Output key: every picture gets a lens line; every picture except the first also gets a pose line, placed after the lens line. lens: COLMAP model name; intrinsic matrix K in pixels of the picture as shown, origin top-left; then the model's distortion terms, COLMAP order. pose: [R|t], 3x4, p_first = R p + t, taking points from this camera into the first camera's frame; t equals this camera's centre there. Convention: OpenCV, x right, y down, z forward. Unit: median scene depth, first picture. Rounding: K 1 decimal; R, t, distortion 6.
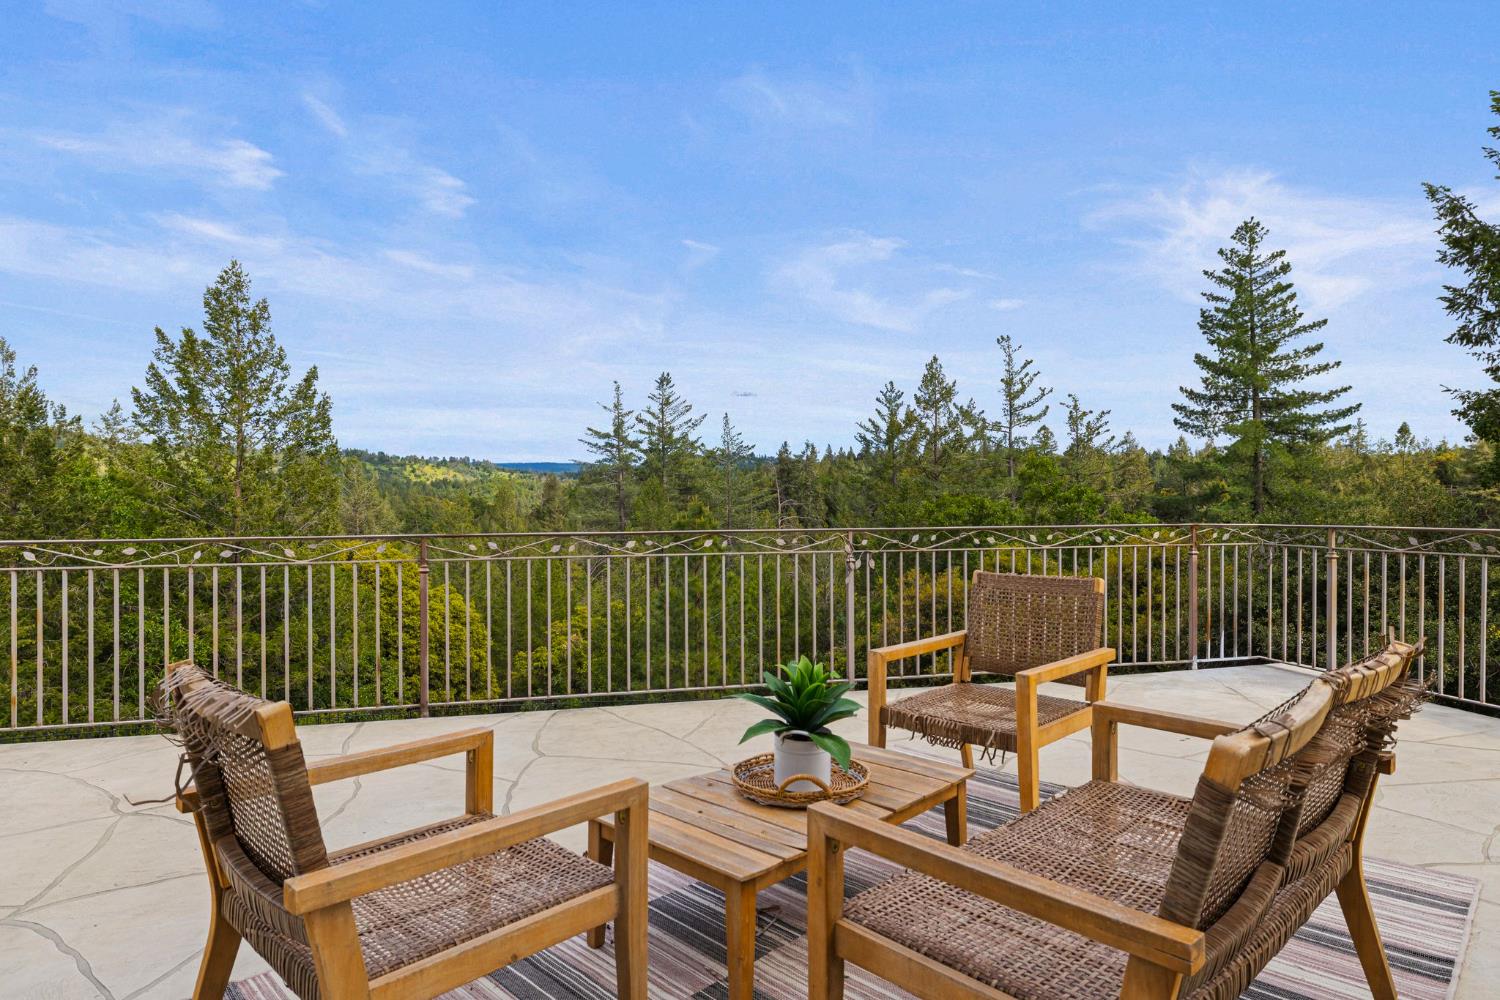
lens RADIAL K [[875.8, 0, 741.9], [0, 875.8, 501.6], [0, 0, 1]] dist [0.008691, 0.003627]
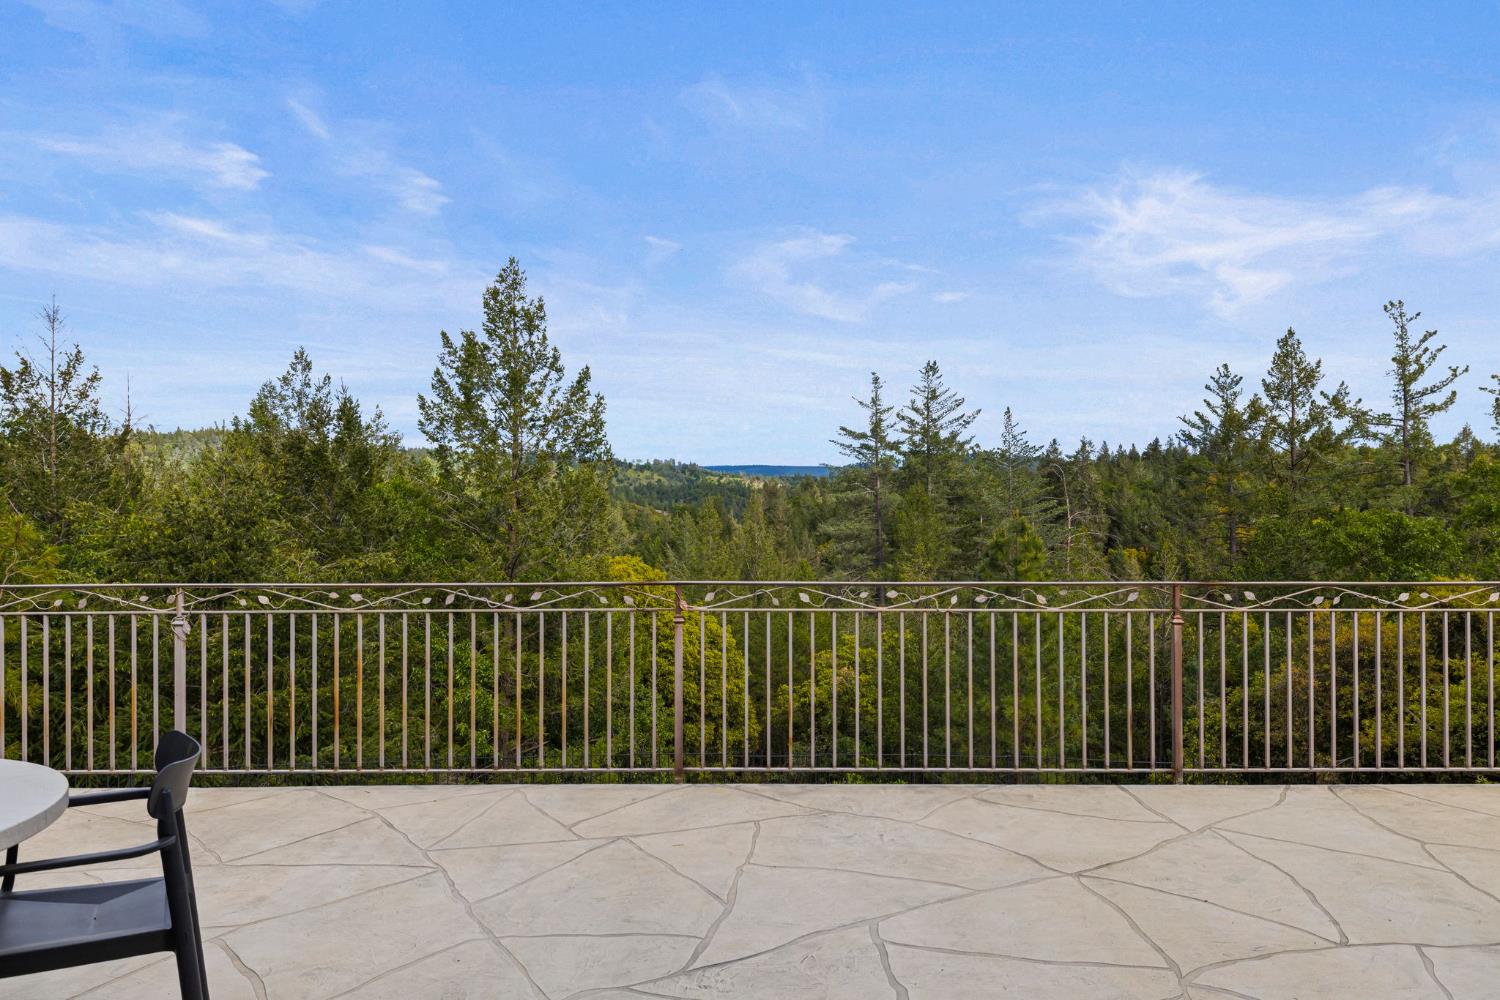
lens RADIAL K [[1033.0, 0, 738.2], [0, 1033.0, 504.6], [0, 0, 1]] dist [0.002761, -0.007795]
pose [[0.971858, 0.005320, -0.235509, -0.050825], [-0.006690, 0.999965, -0.005019, -0.003114], [0.235474, 0.006453, 0.971859, -0.013249]]
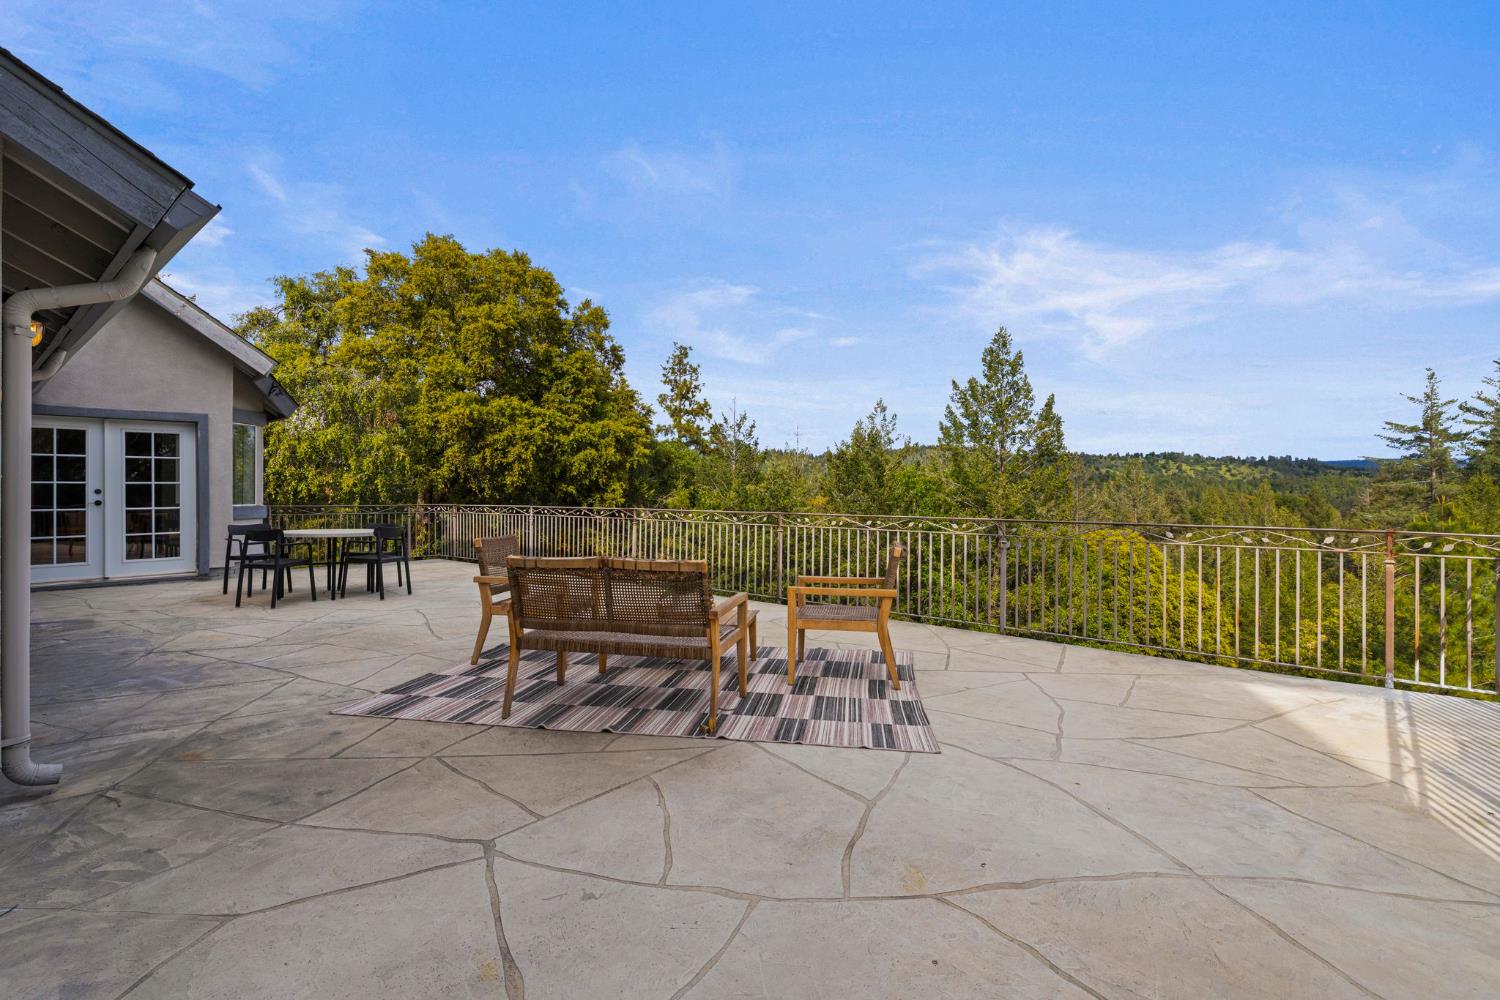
lens RADIAL K [[709.6, 0, 735.7], [0, 709.6, 498.9], [0, 0, 1]] dist [0.000226, -0.001342]
pose [[0.564678, 0.015530, -0.825165, 0.085037], [-0.013315, 0.999864, 0.009707, -0.000658], [0.825204, 0.005506, 0.564808, 0.001500]]
